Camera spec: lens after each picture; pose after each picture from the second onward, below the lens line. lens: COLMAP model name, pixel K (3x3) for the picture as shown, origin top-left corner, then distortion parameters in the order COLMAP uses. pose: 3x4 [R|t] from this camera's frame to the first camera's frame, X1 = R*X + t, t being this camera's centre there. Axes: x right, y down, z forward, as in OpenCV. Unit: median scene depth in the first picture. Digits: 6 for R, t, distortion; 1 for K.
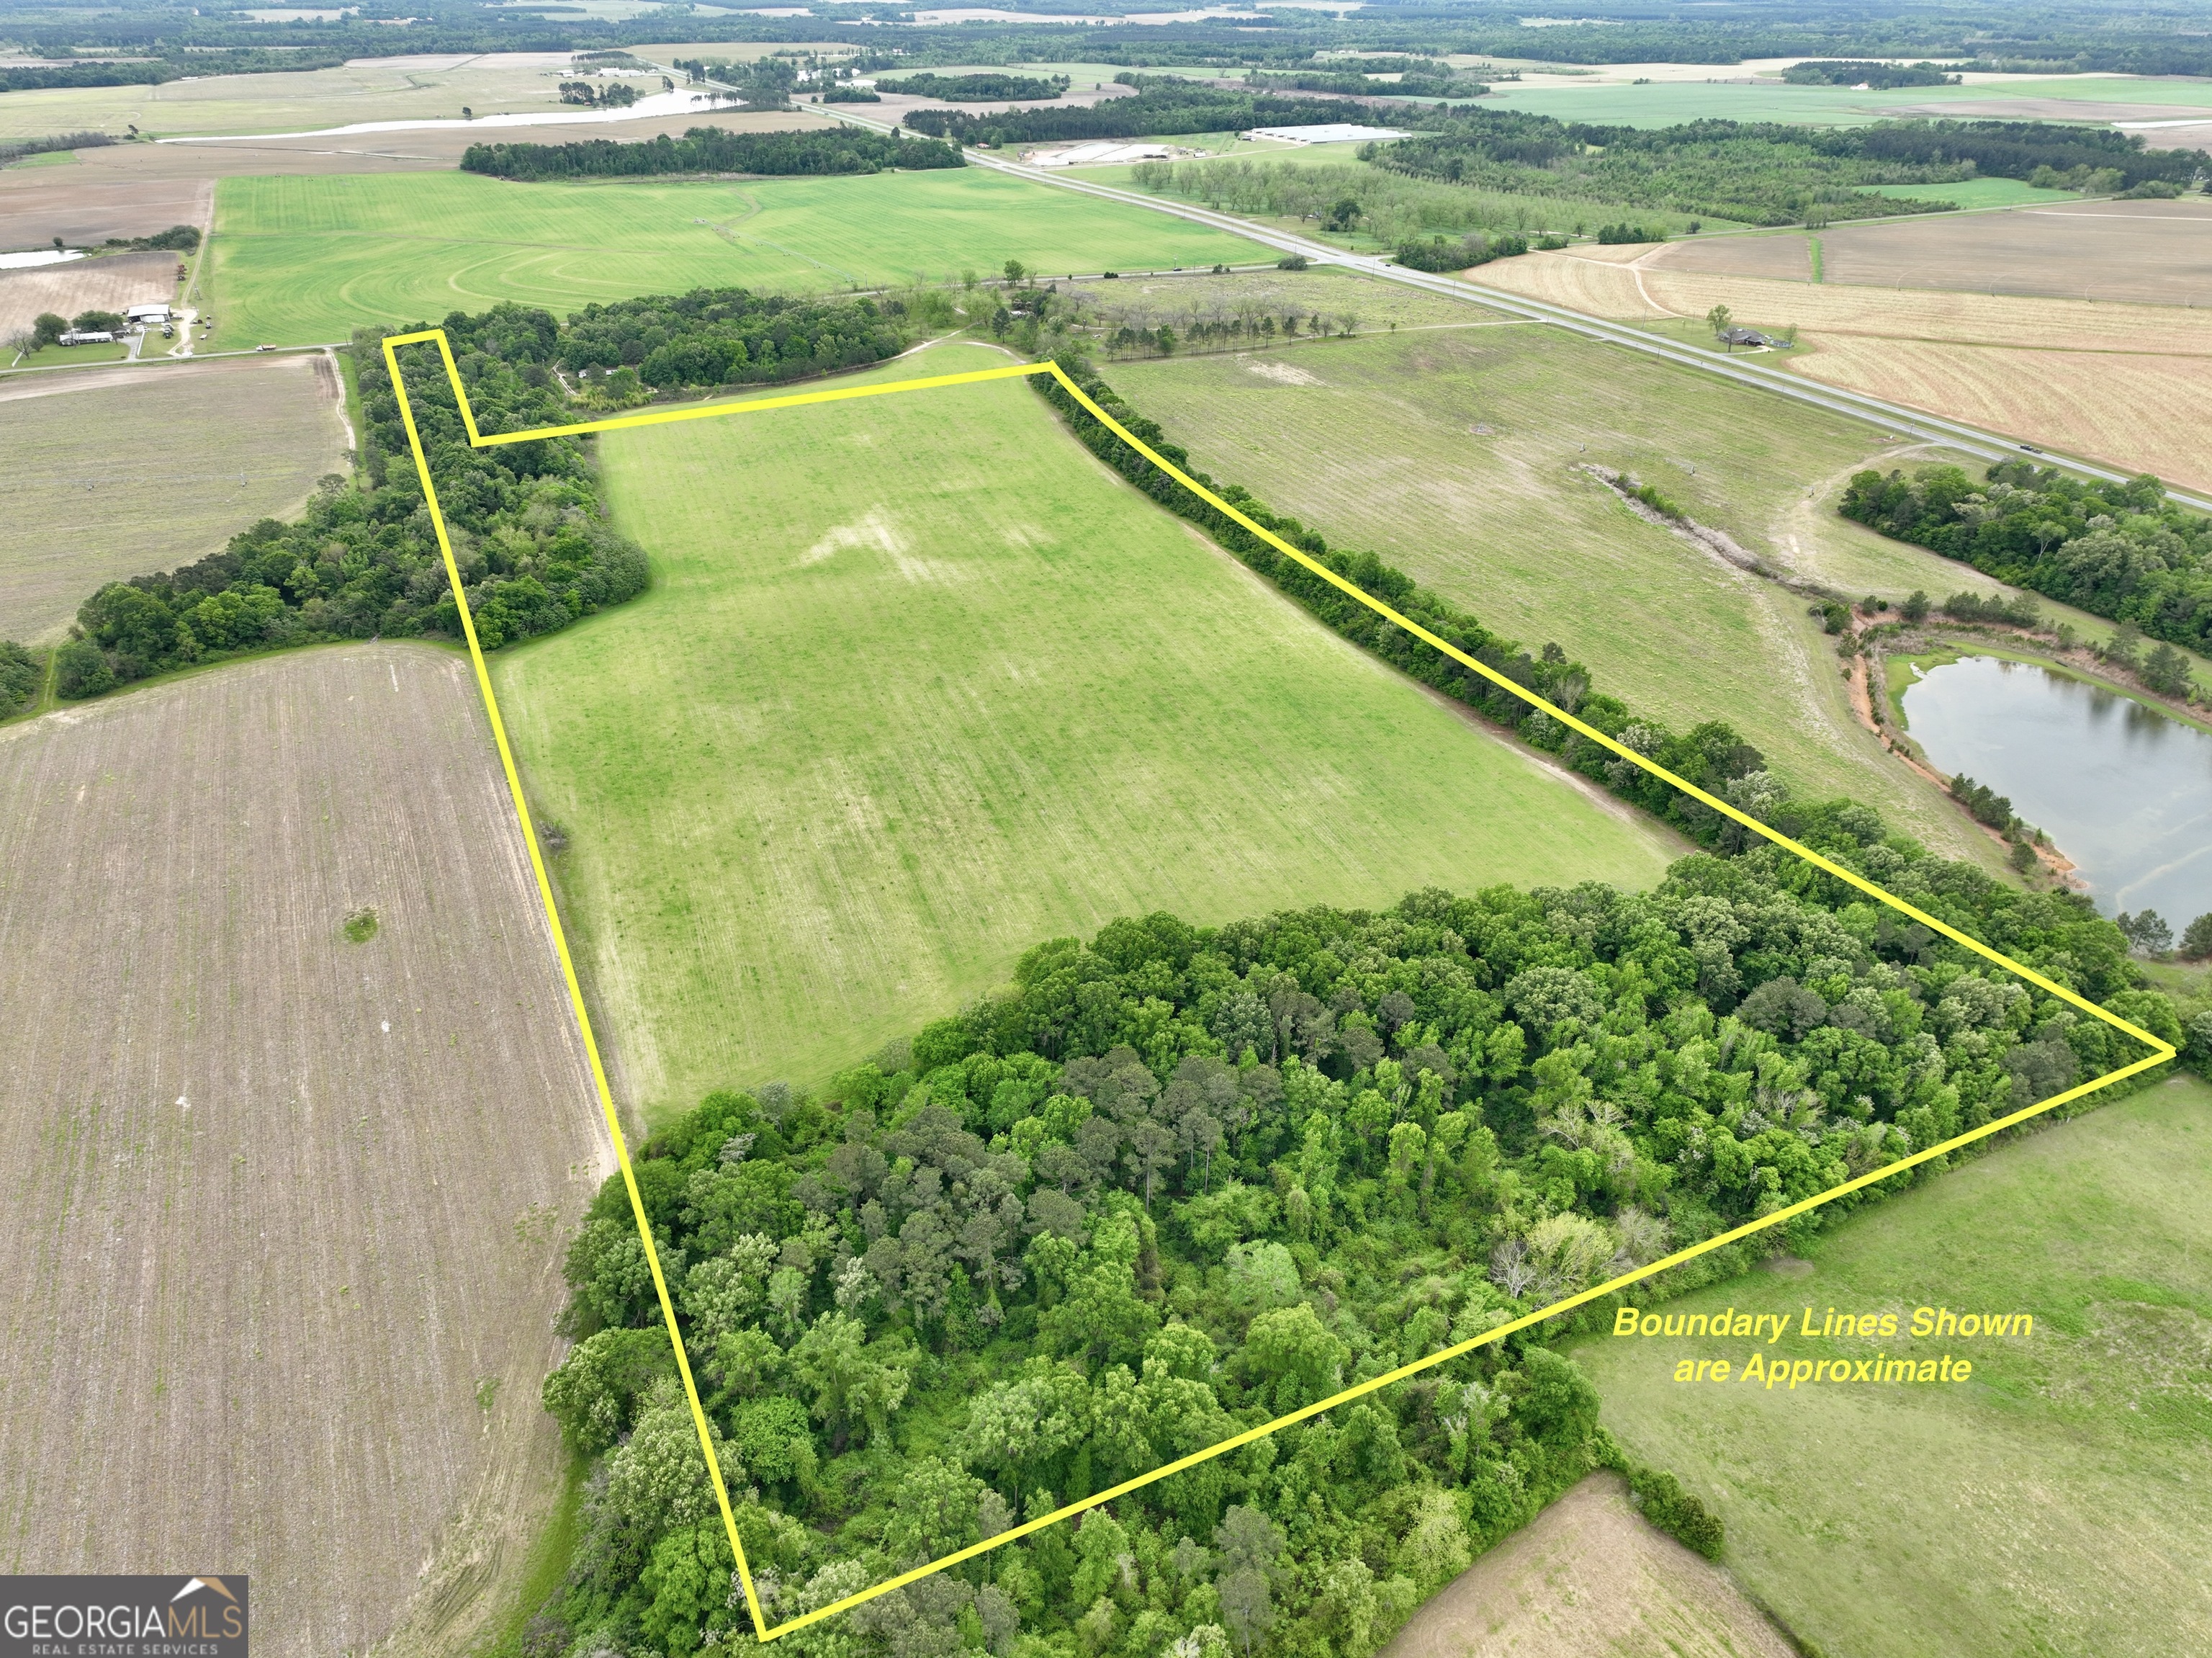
lens RADIAL K [[1560.2, 0, 1106.2], [0, 1560.2, 829.1], [0, 0, 1]] dist [-0.003492, 0.021515]
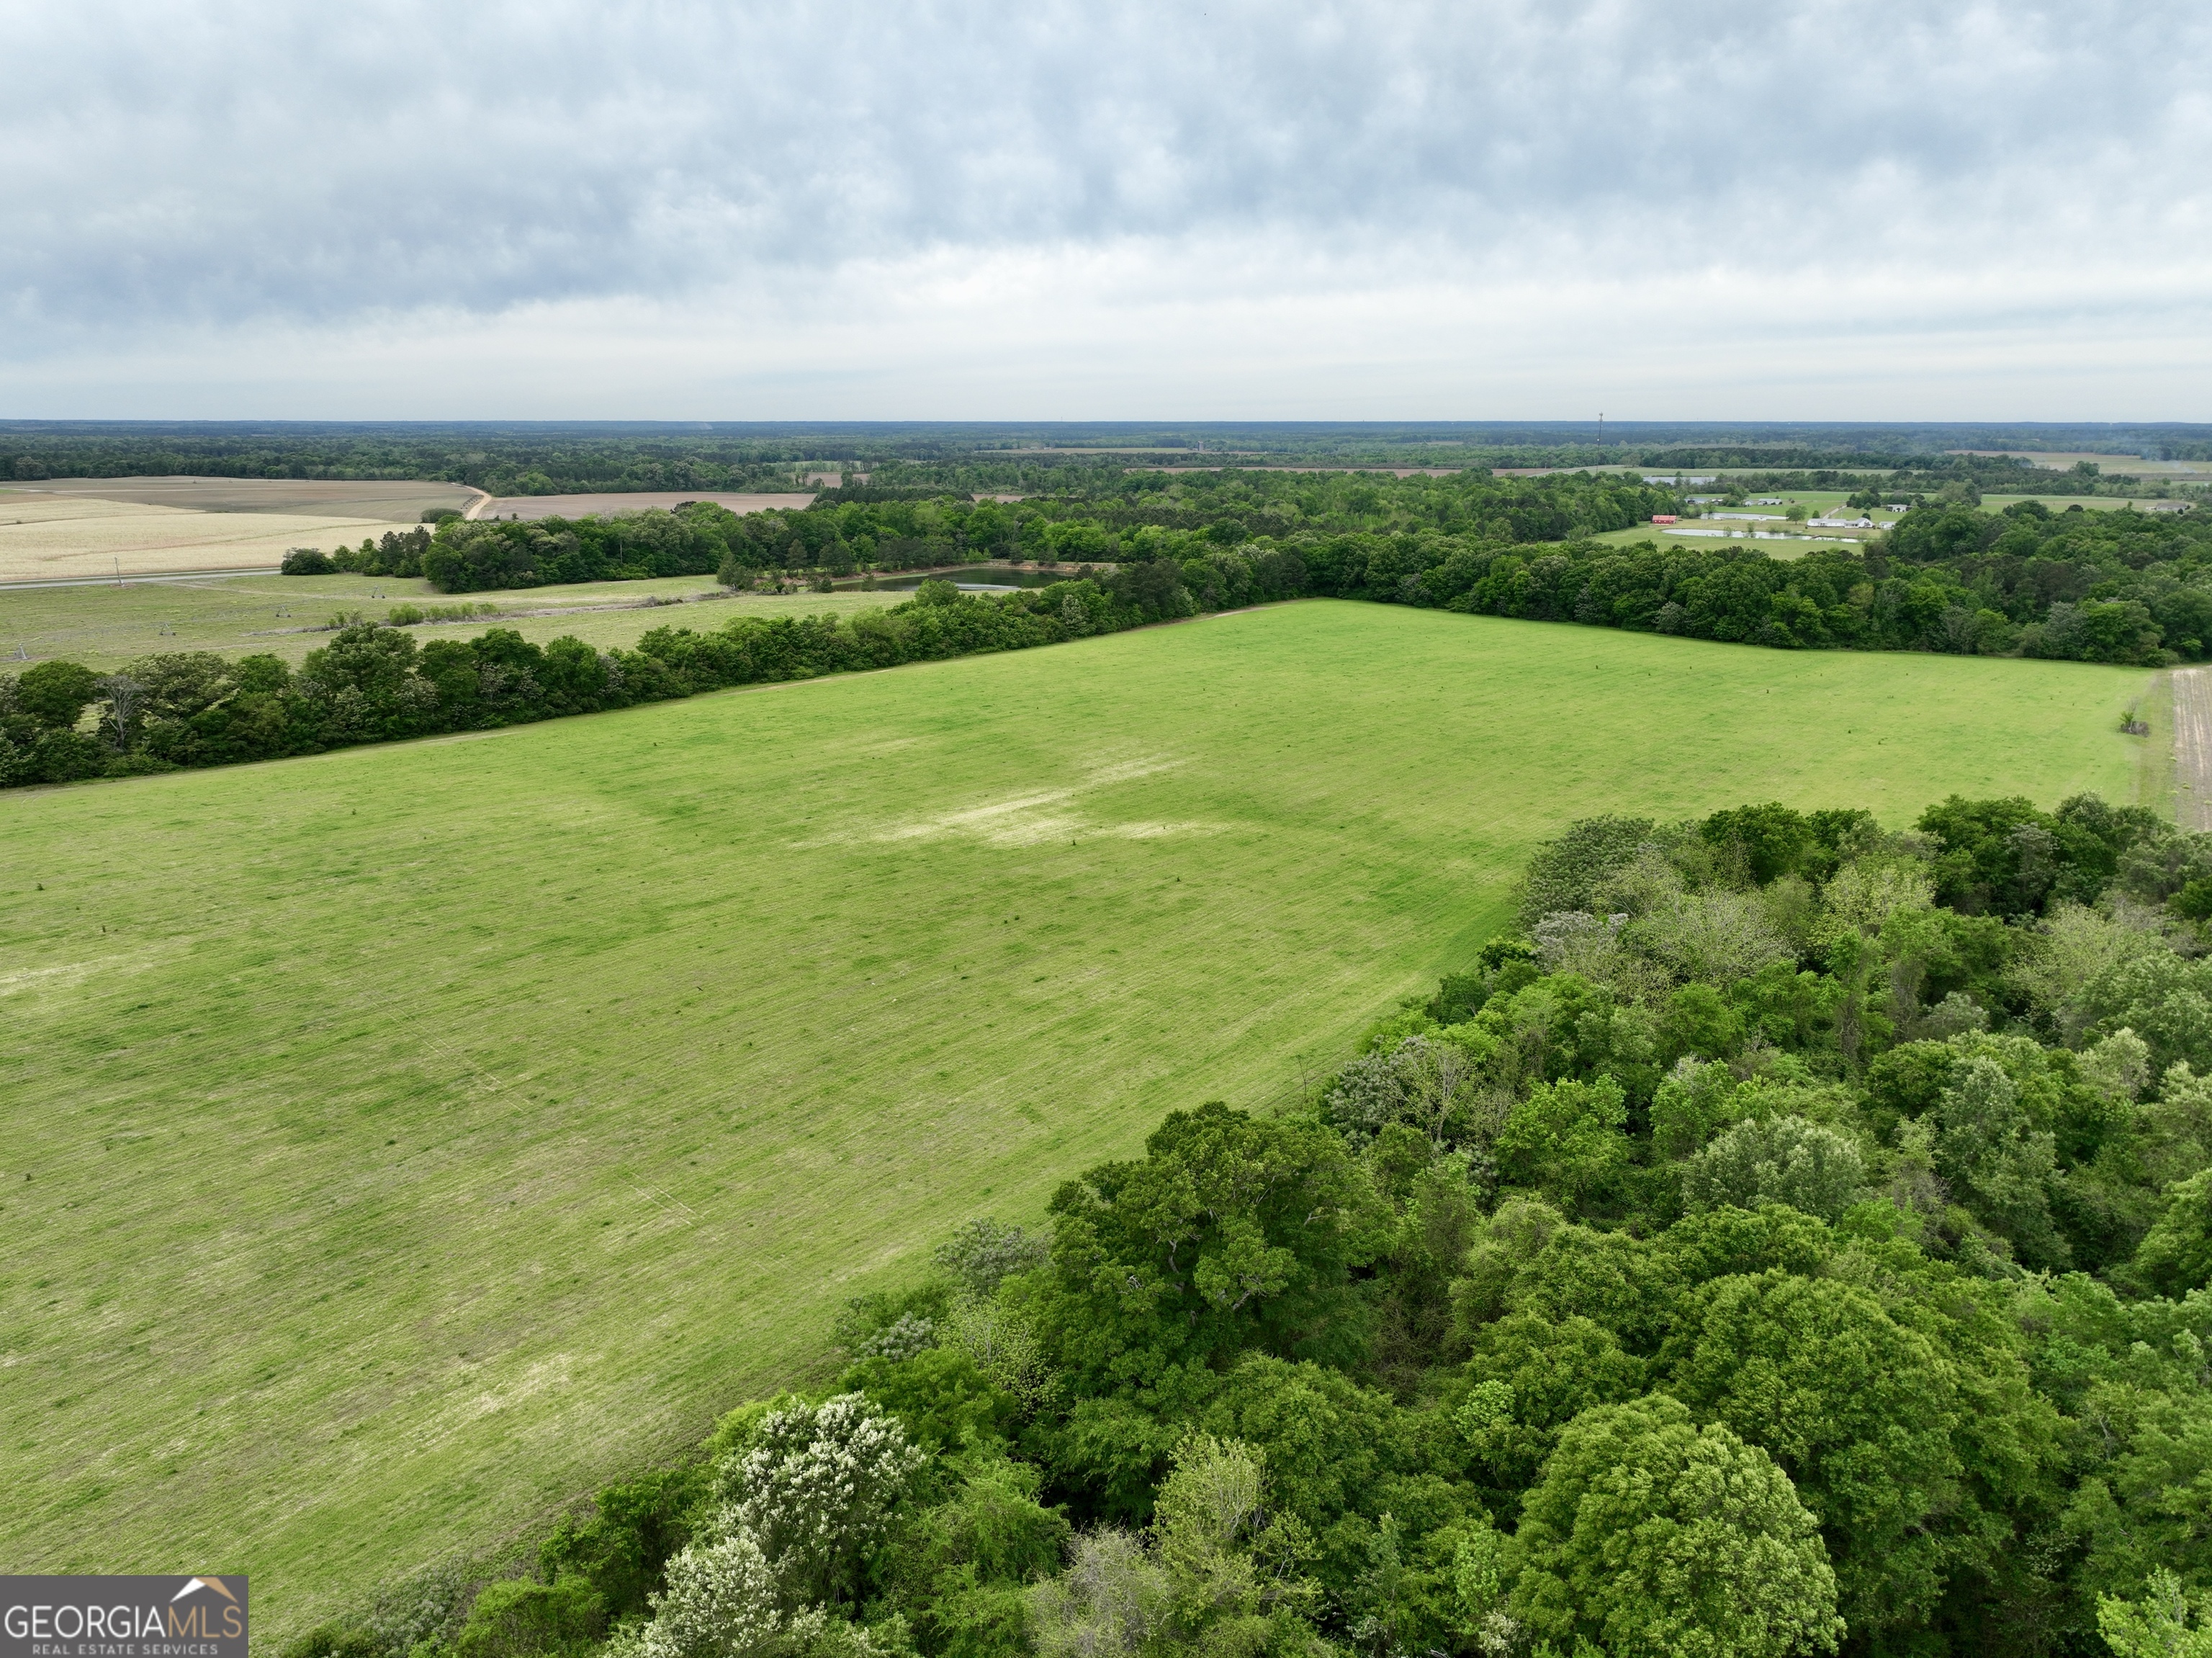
lens RADIAL K [[1560.2, 0, 1104.2], [0, 1560.2, 767.5], [0, 0, 1]] dist [-0.003492, 0.021515]
pose [[-0.504417, -0.190531, 0.842177, -0.581757], [0.424046, 0.794969, 0.433831, -0.419369], [-0.752163, 0.575953, -0.320202, 1.263898]]
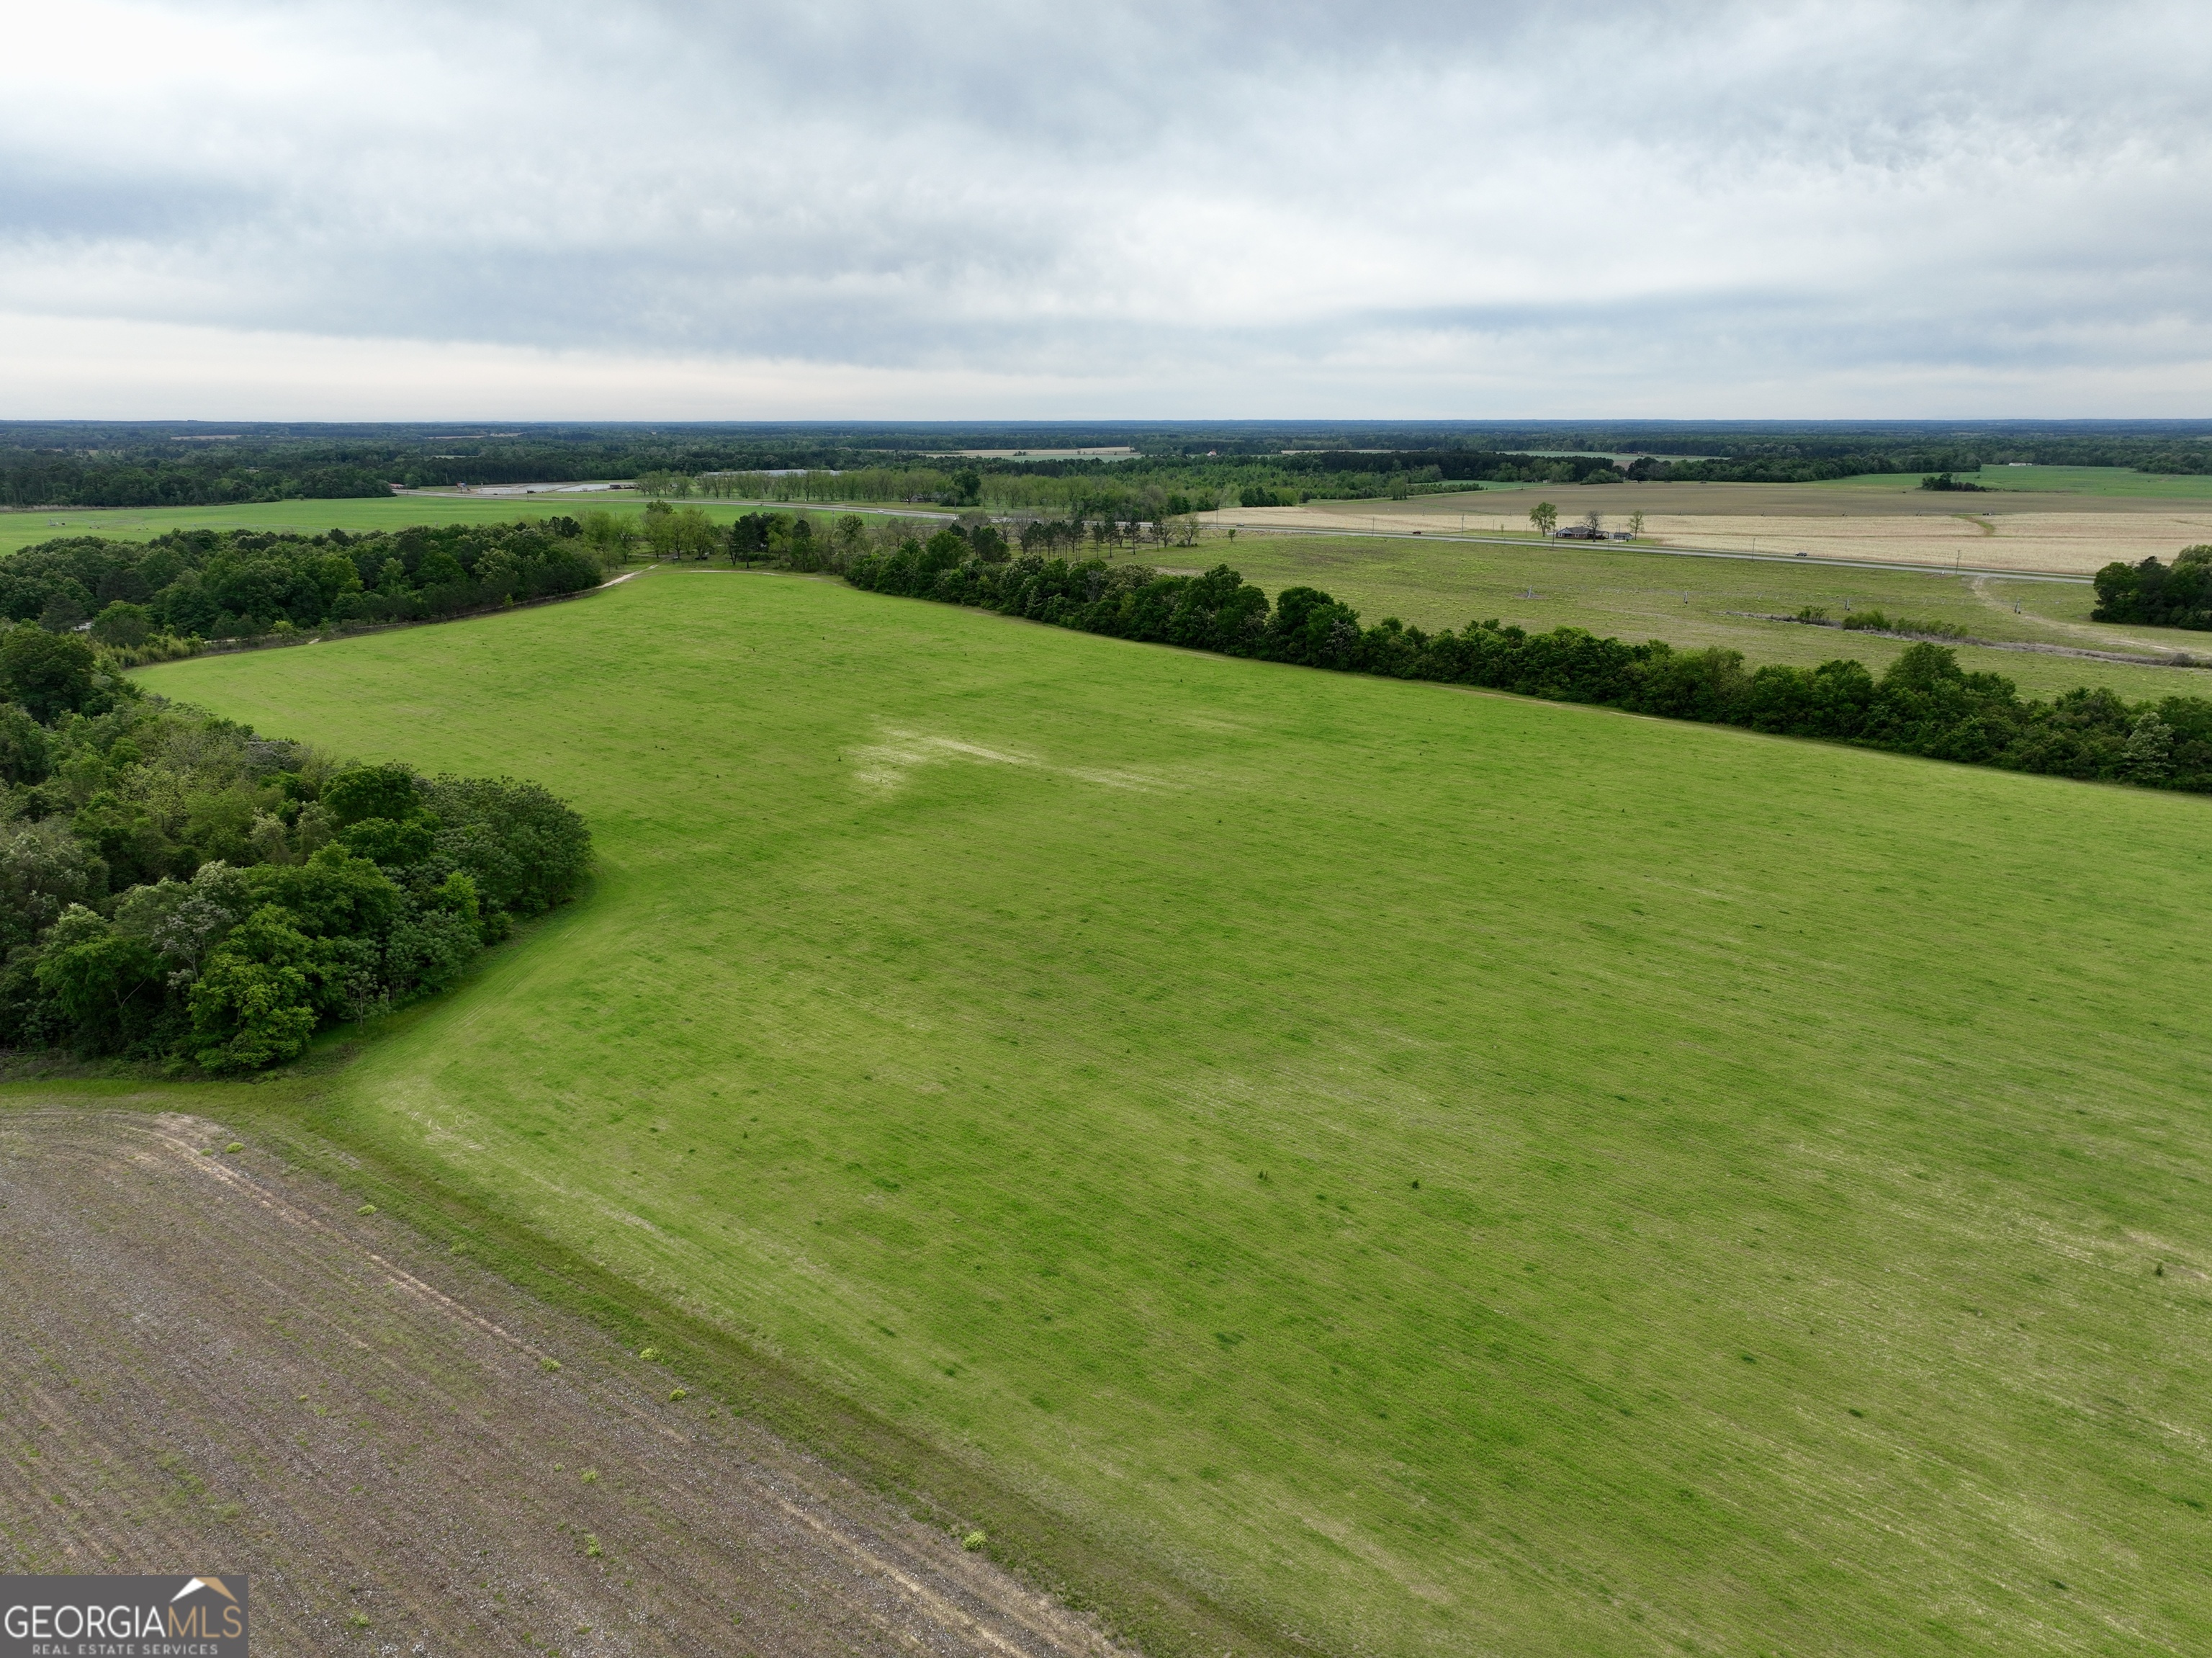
lens RADIAL K [[1560.2, 0, 1101.7], [0, 1560.2, 821.3], [0, 0, 1]] dist [-0.003492, 0.021515]
pose [[0.902868, -0.109227, 0.415812, -0.356377], [0.212531, 0.954137, -0.210840, -0.059326], [-0.373712, 0.278734, 0.884673, 0.630525]]
